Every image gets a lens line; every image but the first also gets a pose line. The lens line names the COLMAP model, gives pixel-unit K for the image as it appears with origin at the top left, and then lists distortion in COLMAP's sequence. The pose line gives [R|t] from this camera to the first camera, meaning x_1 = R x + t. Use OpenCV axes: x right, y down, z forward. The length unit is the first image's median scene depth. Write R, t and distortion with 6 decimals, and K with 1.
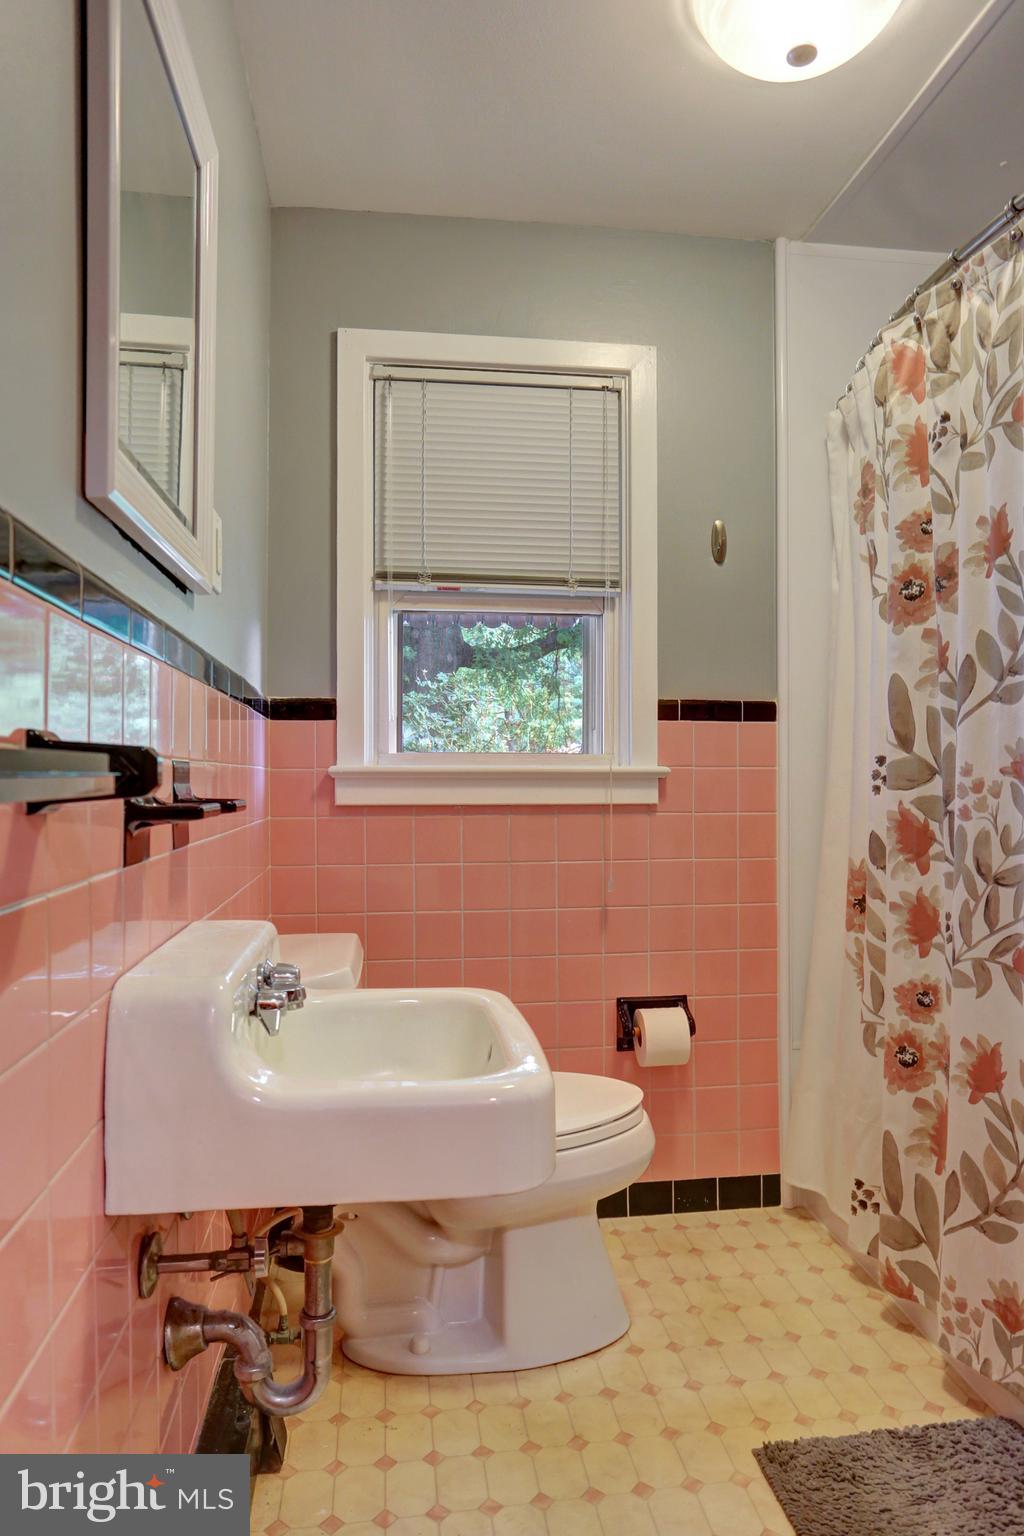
lens RADIAL K [[1008.7, 0, 512.5], [0, 1008.7, 757.8], [0, 0, 1]] dist [-0.076738, 0.093134]
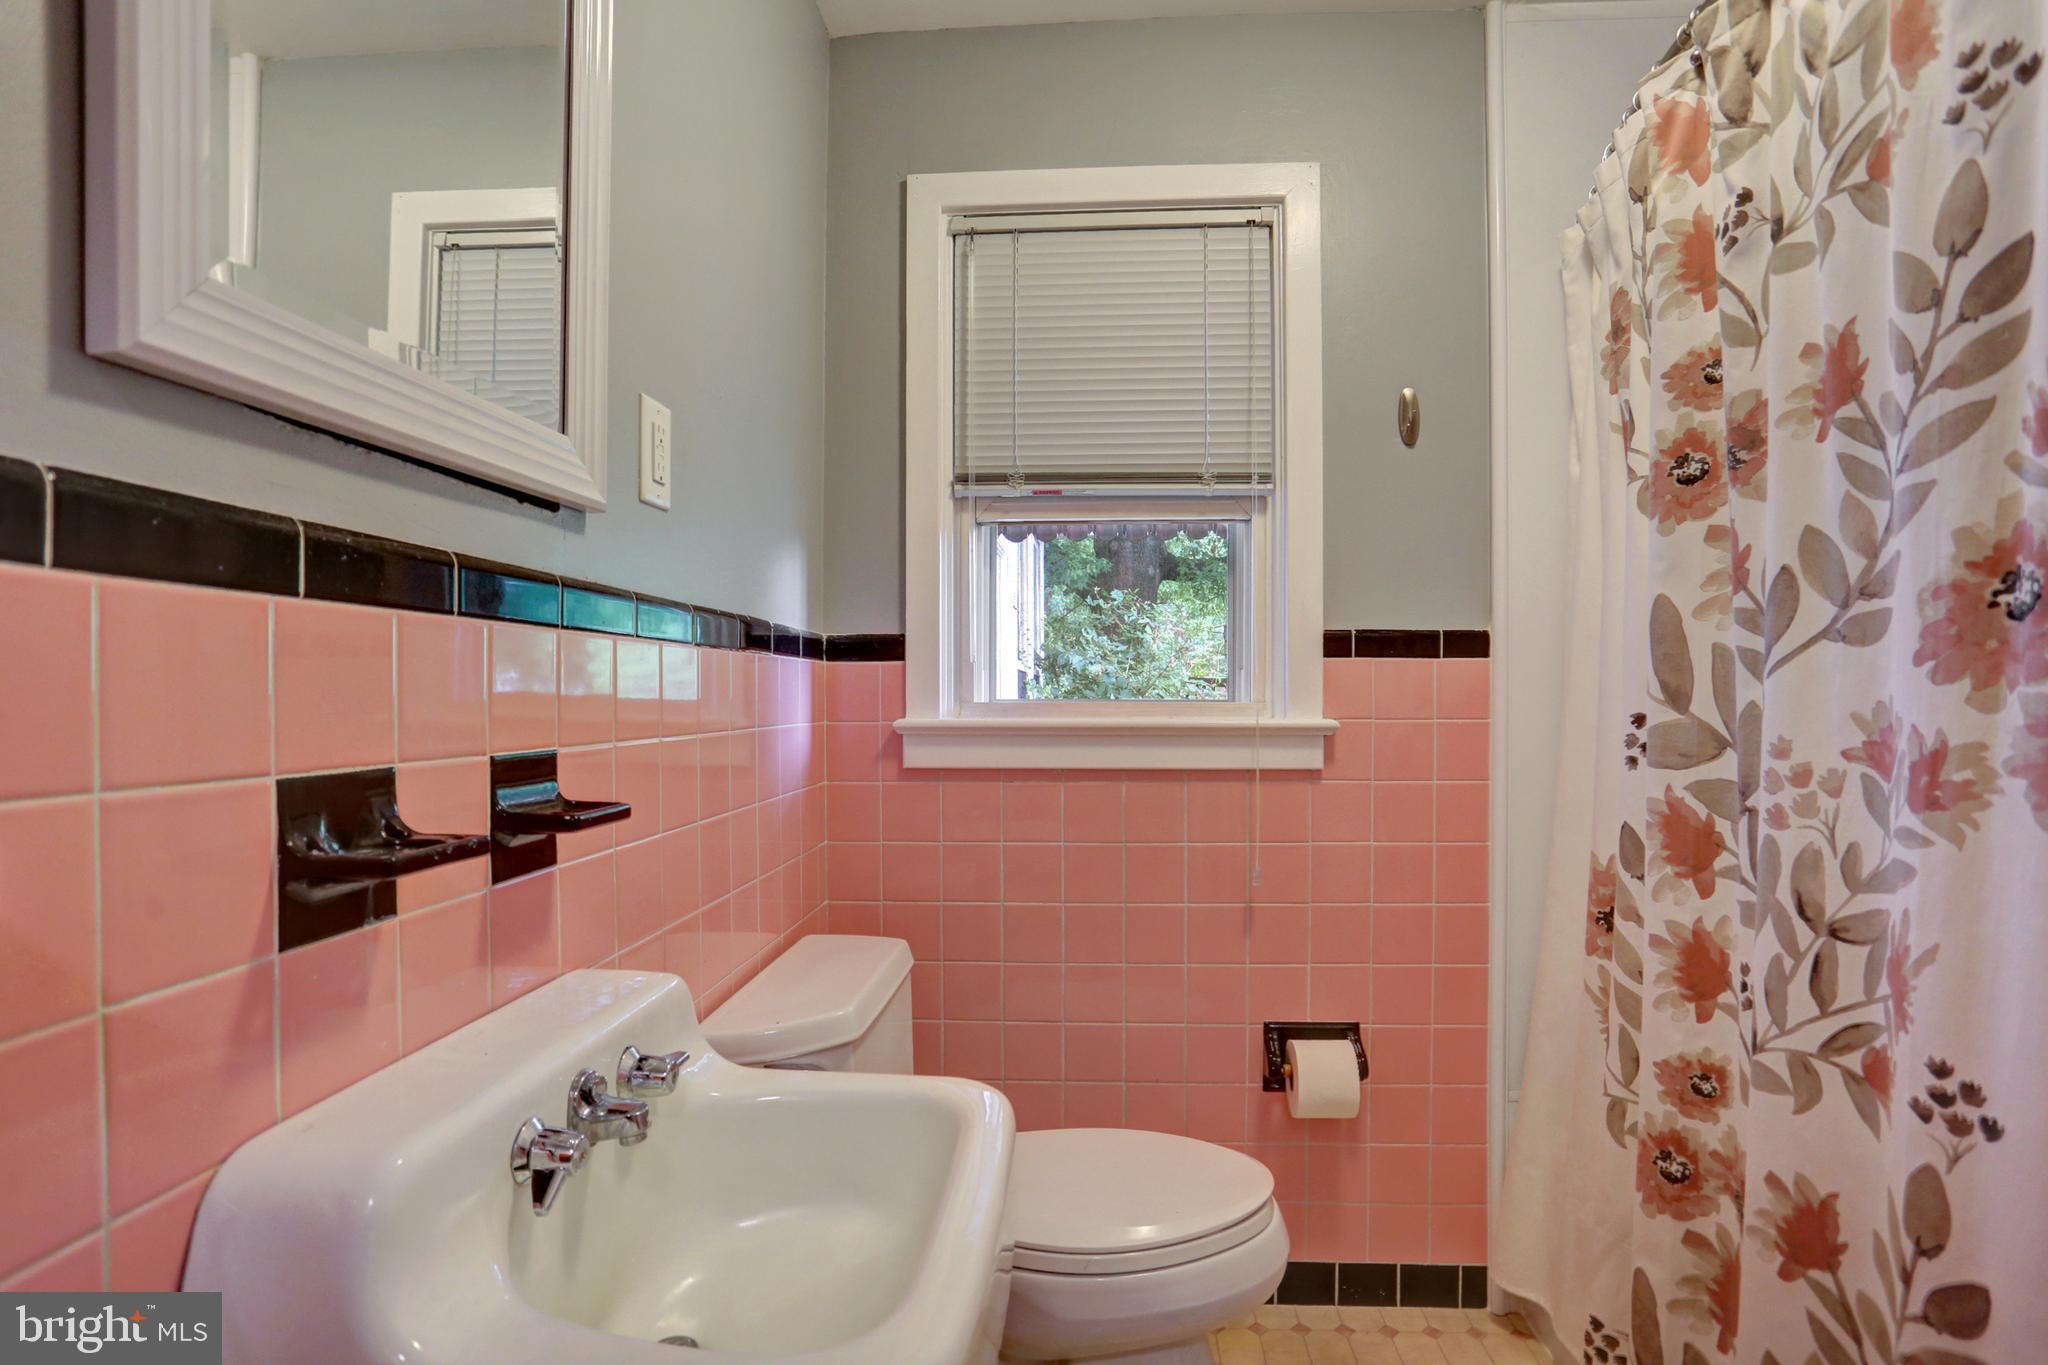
lens RADIAL K [[1037.7, 0, 1022.4], [0, 1037.7, 689.3], [0, 0, 1]] dist [-0.076893, 0.036106]
pose [[0.978820, -0.000566, -0.204722, 0.096784], [0.003822, 0.999872, 0.015509, -0.031023], [0.204687, -0.015963, 0.978697, 0.234143]]
